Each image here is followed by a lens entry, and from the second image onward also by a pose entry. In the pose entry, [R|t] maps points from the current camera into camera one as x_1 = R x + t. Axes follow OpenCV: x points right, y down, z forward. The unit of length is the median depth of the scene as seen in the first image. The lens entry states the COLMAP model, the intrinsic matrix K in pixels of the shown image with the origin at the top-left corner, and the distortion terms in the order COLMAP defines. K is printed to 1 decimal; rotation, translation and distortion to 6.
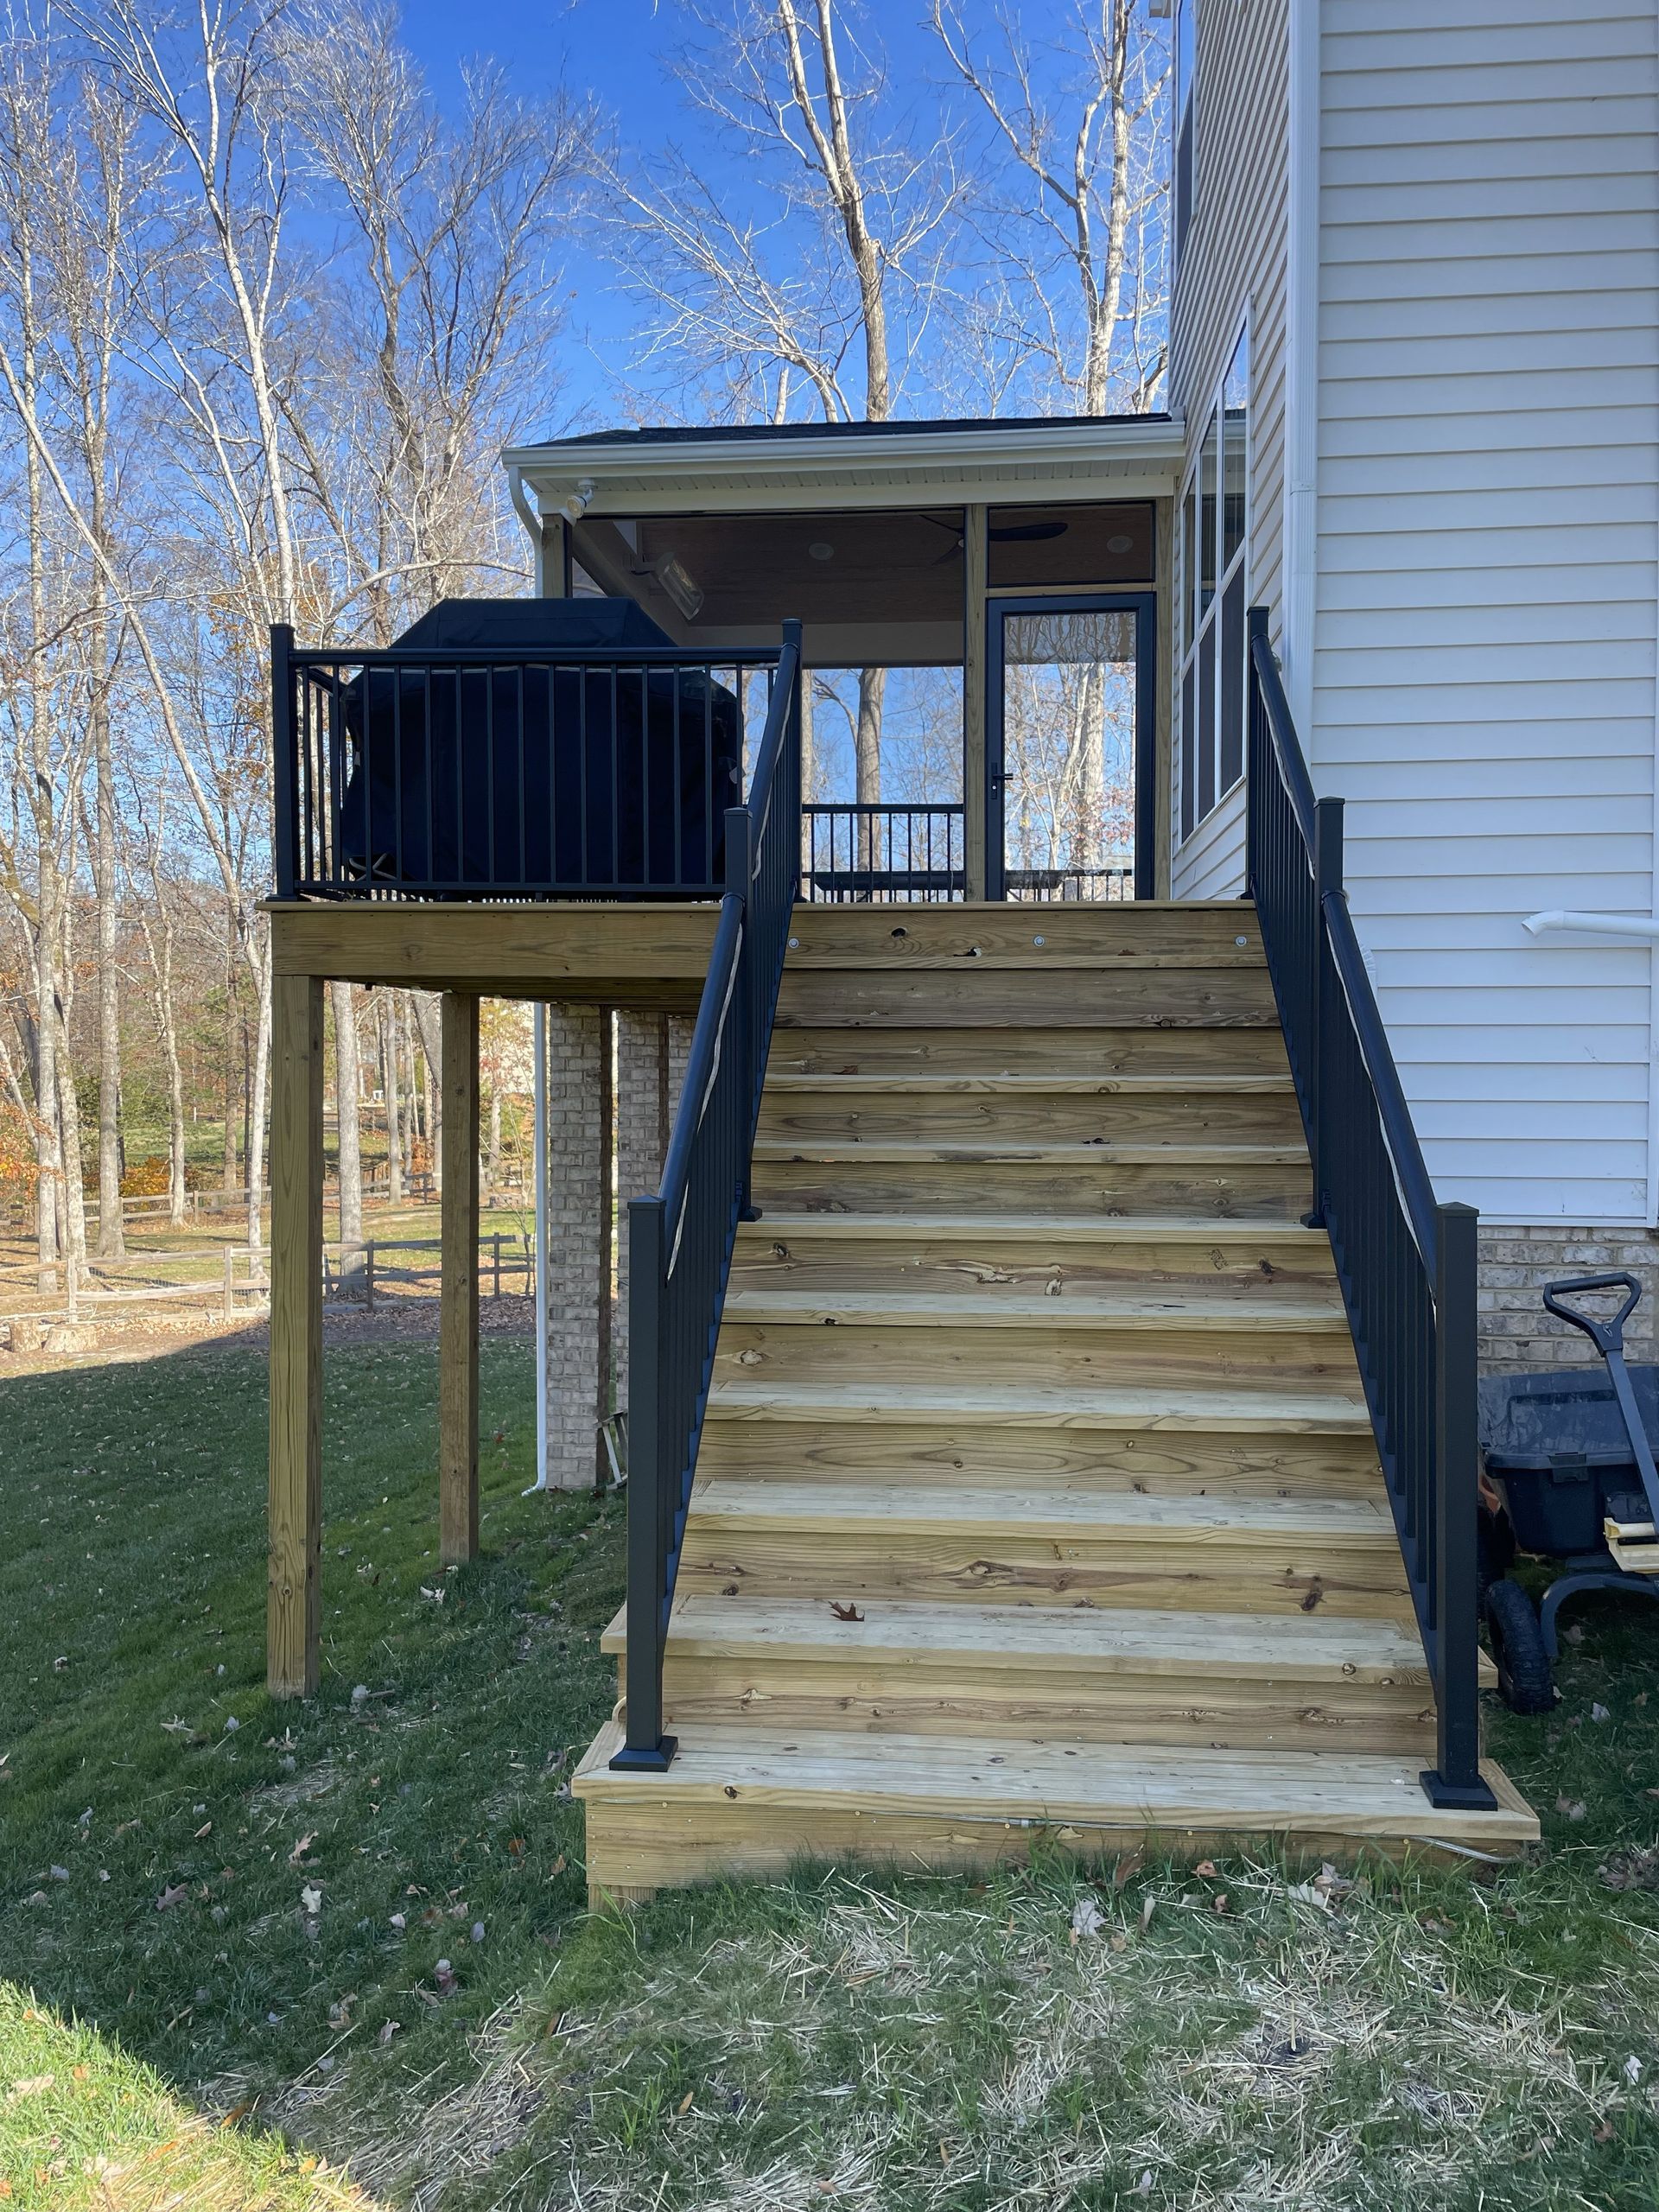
lens RADIAL K [[1666.4, 0, 838.8], [0, 1666.4, 1080.6], [0, 0, 1]] dist [0.099398, -0.143299]
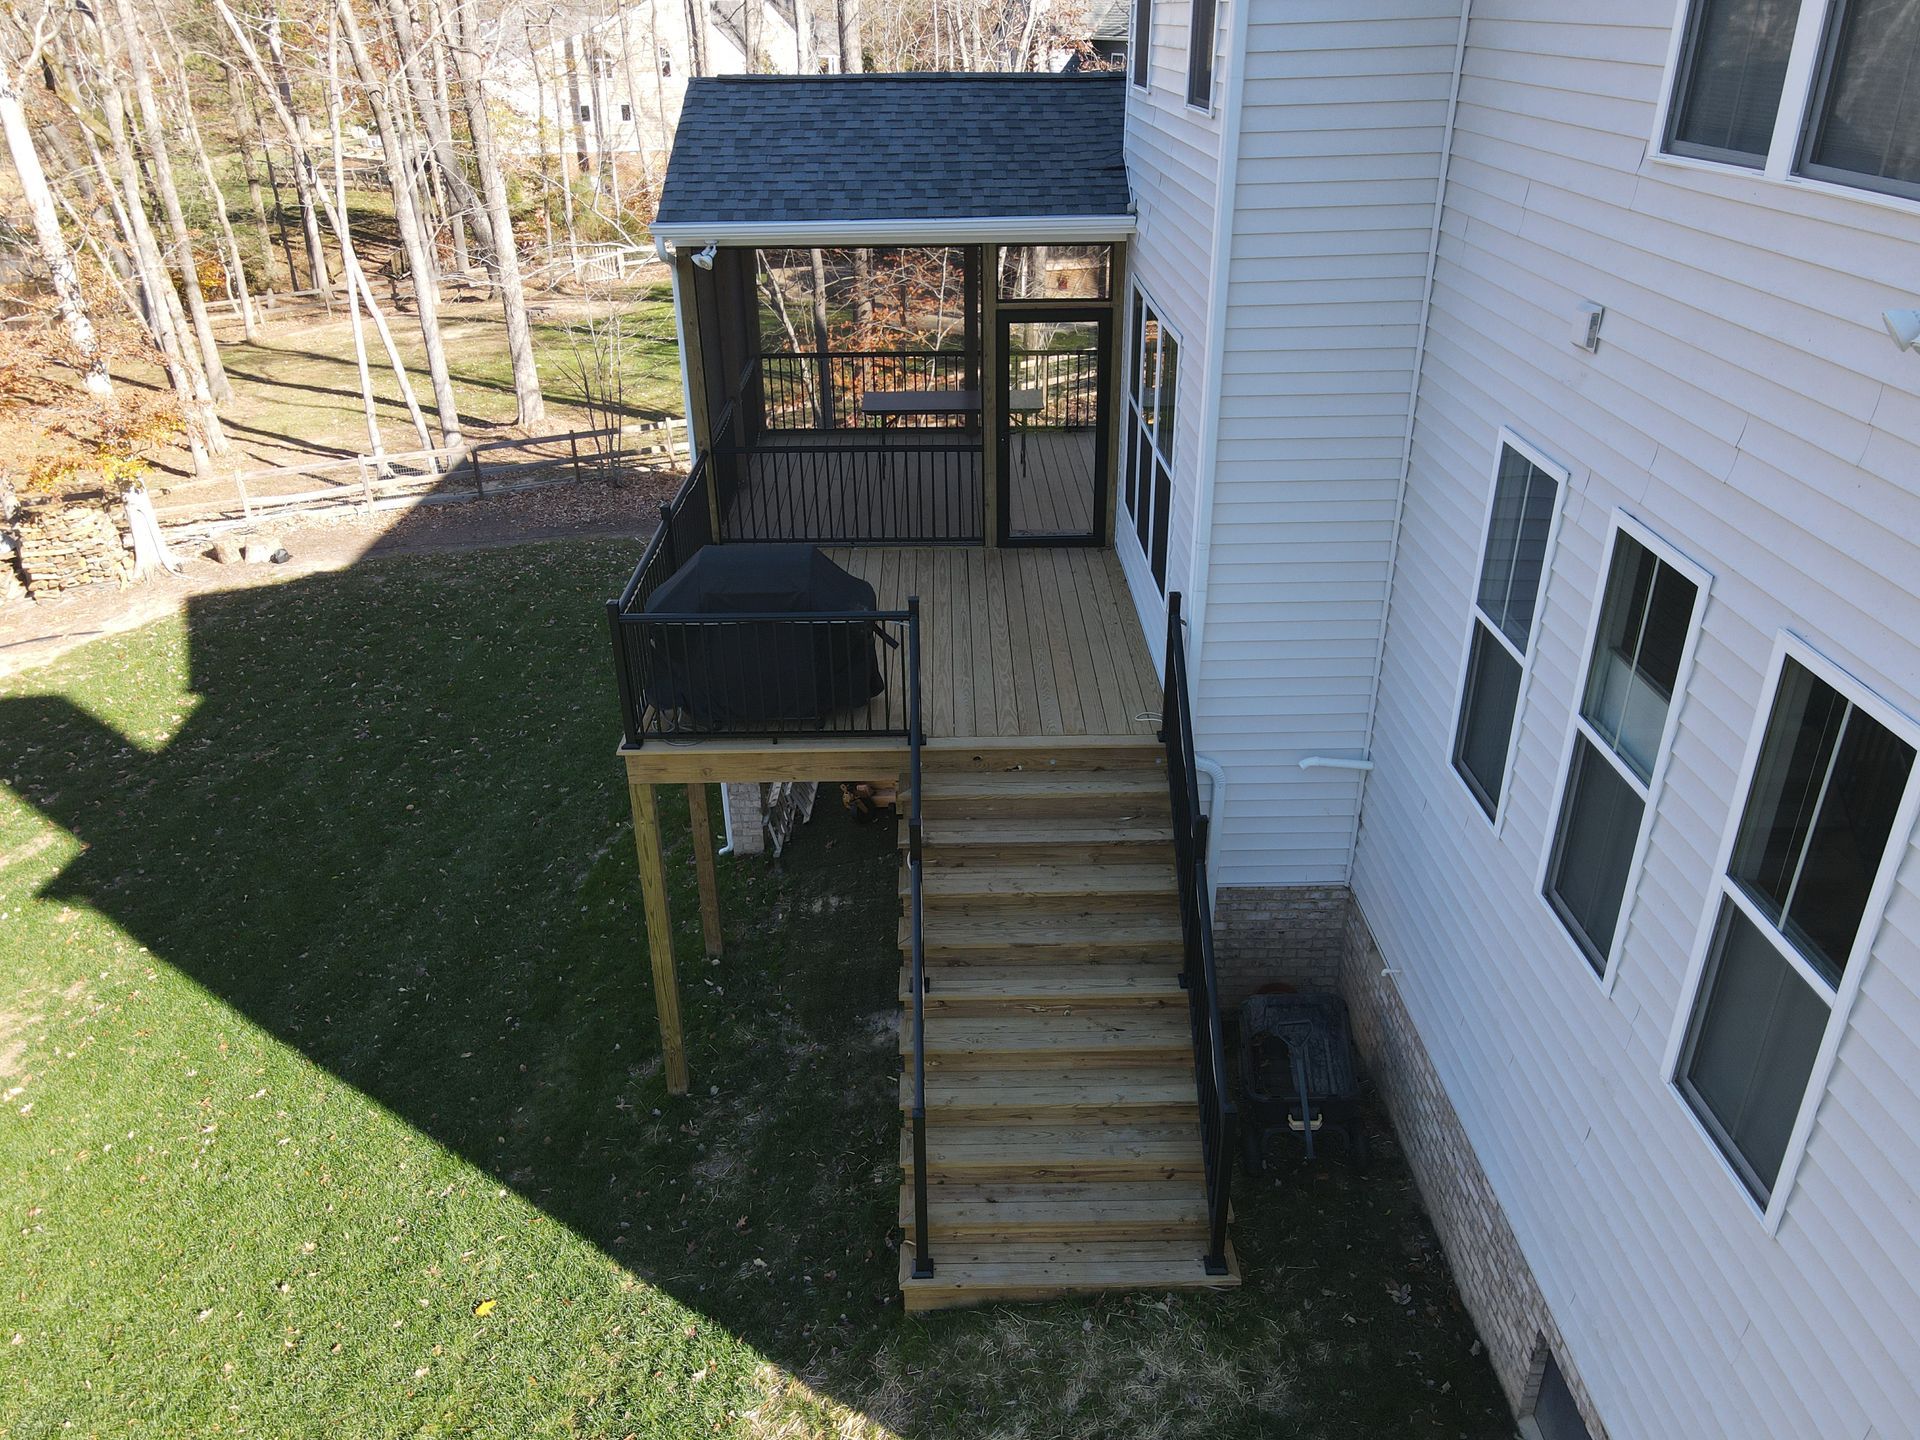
lens RADIAL K [[1420.1, 0, 955.0], [0, 1420.1, 726.2], [0, 0, 1]] dist [-0.012208, 0.034524]
pose [[0.994032, -0.059098, 0.091694, -0.209159], [0.012946, 0.898510, 0.438763, -1.296796], [-0.108318, -0.434957, 0.893912, -0.613679]]
